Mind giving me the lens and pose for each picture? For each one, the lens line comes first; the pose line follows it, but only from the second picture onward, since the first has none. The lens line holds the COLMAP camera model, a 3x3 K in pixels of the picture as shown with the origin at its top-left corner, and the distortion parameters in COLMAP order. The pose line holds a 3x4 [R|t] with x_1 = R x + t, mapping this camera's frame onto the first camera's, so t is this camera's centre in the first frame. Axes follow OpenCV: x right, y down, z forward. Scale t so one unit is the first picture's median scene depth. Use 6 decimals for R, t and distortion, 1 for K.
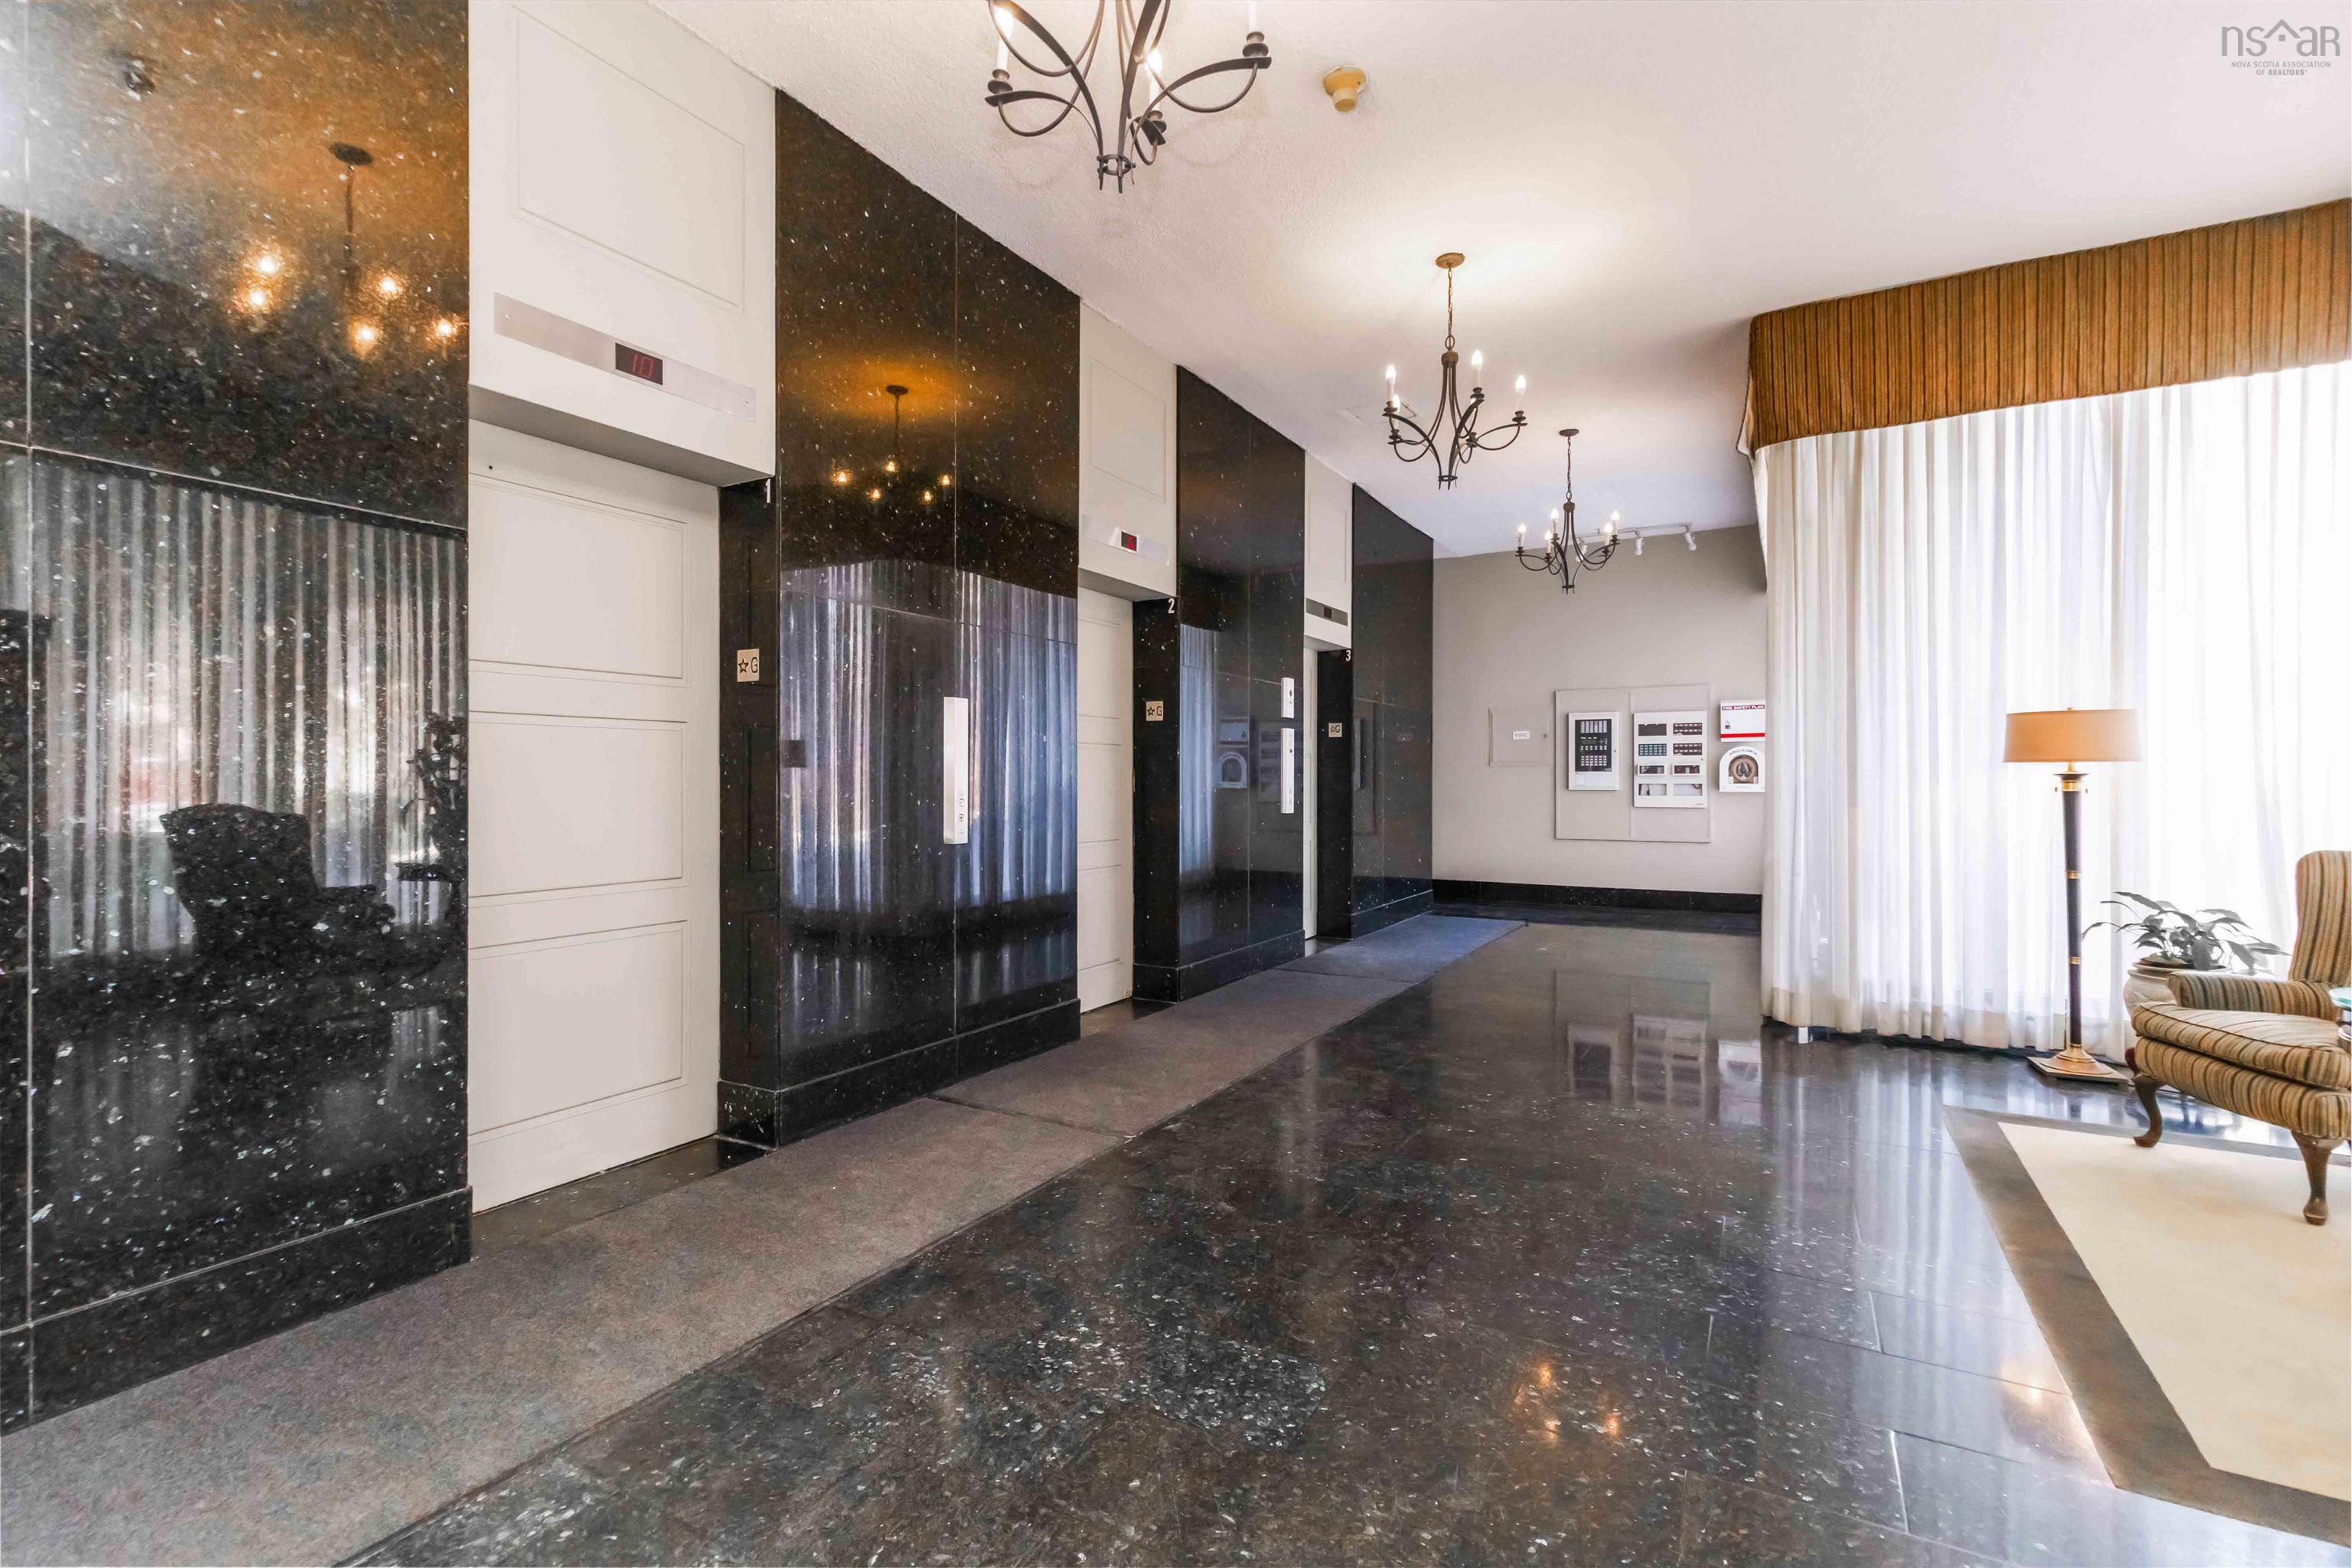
lens RADIAL K [[1085.1, 0, 1170.2], [0, 1085.1, 780.8], [0, 0, 1]] dist [0.000144, -0.000058]
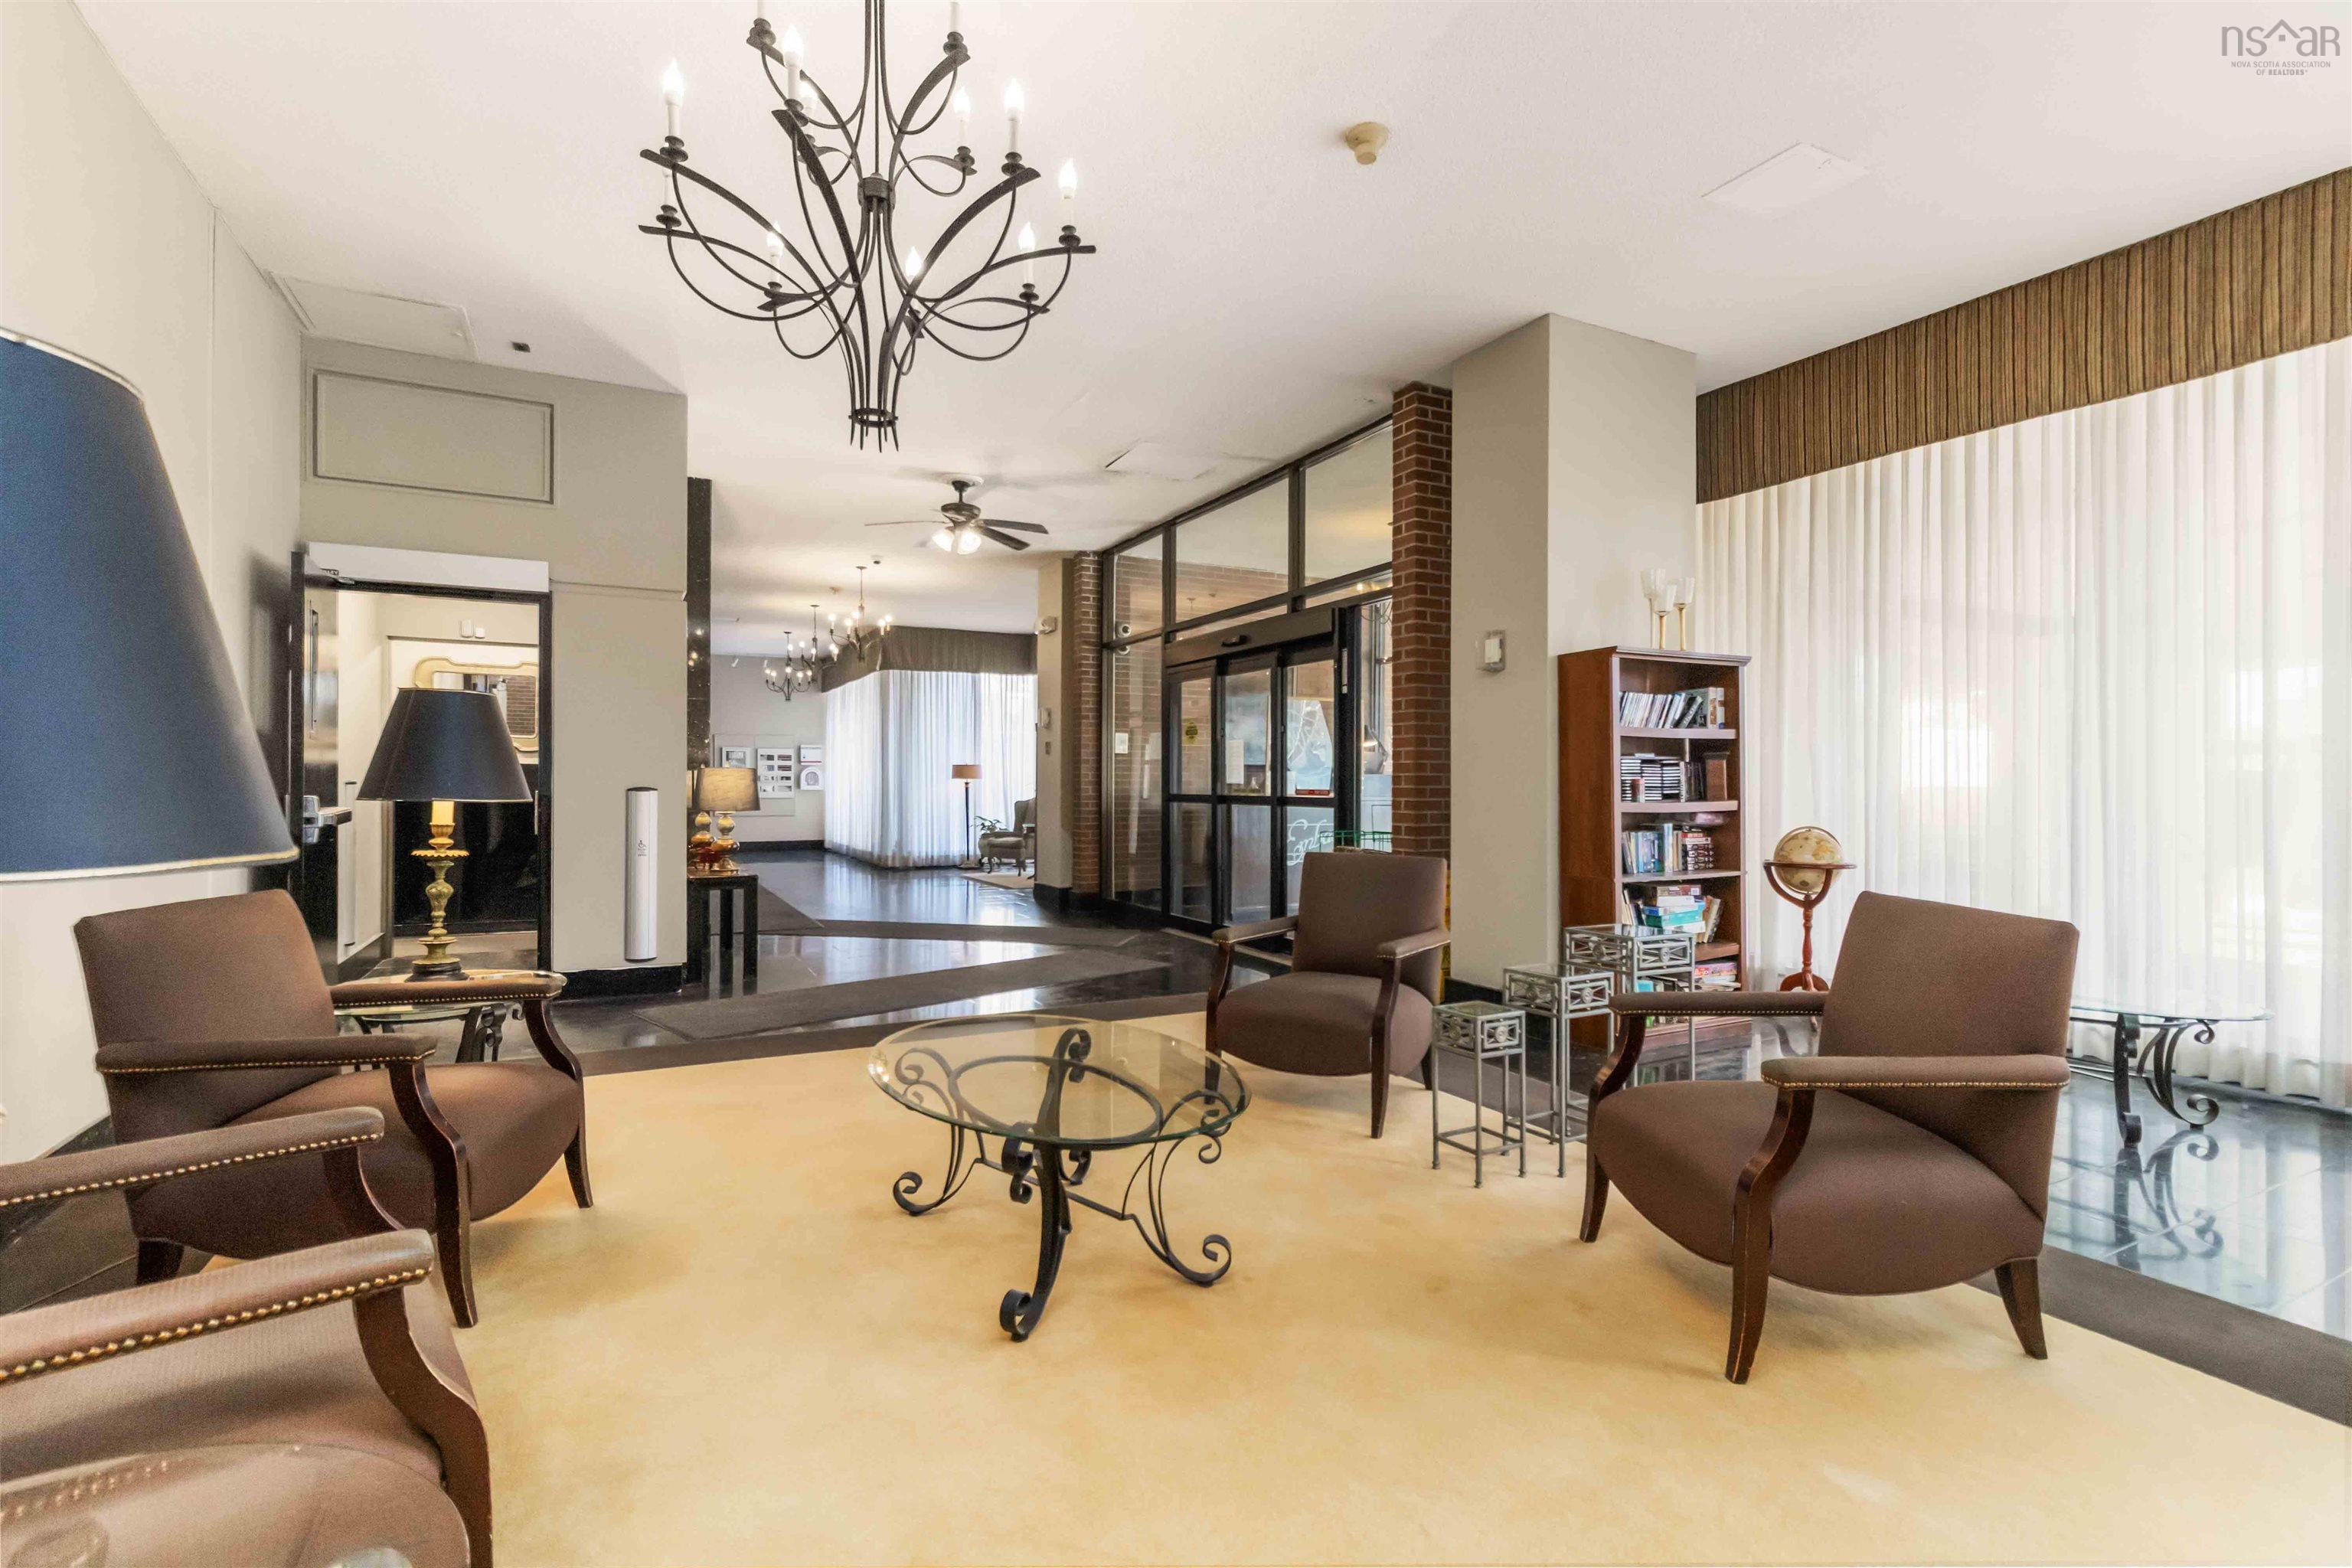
lens RADIAL K [[1085.1, 0, 1170.2], [0, 1085.1, 780.8], [0, 0, 1]] dist [0.000144, -0.000058]
pose [[0.551162, -0.000333, 0.834398, -1.548373], [0.002349, 0.999997, -0.001153, -0.004313], [-0.834395, 0.002596, 0.551161, -1.321454]]
